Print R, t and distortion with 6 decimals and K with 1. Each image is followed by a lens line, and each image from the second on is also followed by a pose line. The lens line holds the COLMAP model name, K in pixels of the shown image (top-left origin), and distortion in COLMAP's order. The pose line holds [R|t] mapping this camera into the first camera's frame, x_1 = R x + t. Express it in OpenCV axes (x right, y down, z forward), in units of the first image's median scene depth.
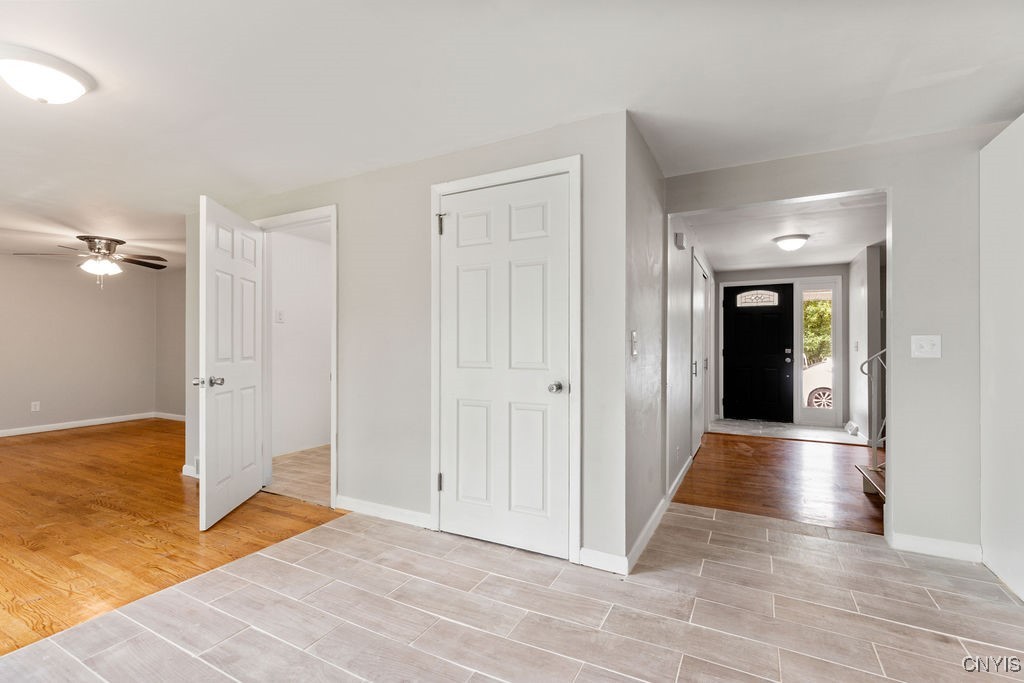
lens RADIAL K [[460.0, 0, 506.2], [0, 460.0, 344.5], [0, 0, 1]] dist [0.004497, 0.000427]
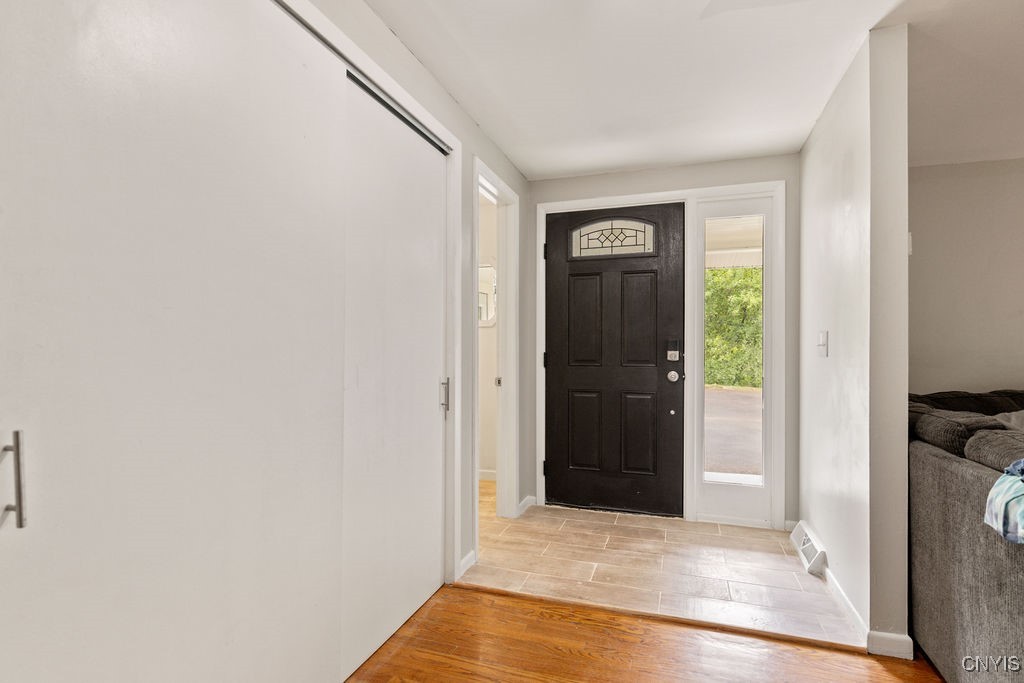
lens RADIAL K [[487.2, 0, 512.0], [0, 487.2, 341.5], [0, 0, 1]] dist [0.000981, 0.000030]
pose [[0.988175, 0.004294, 0.153273, 0.383812], [-0.003750, 0.999986, -0.003836, 0.002877], [-0.153287, 0.003215, 0.988176, 0.556519]]
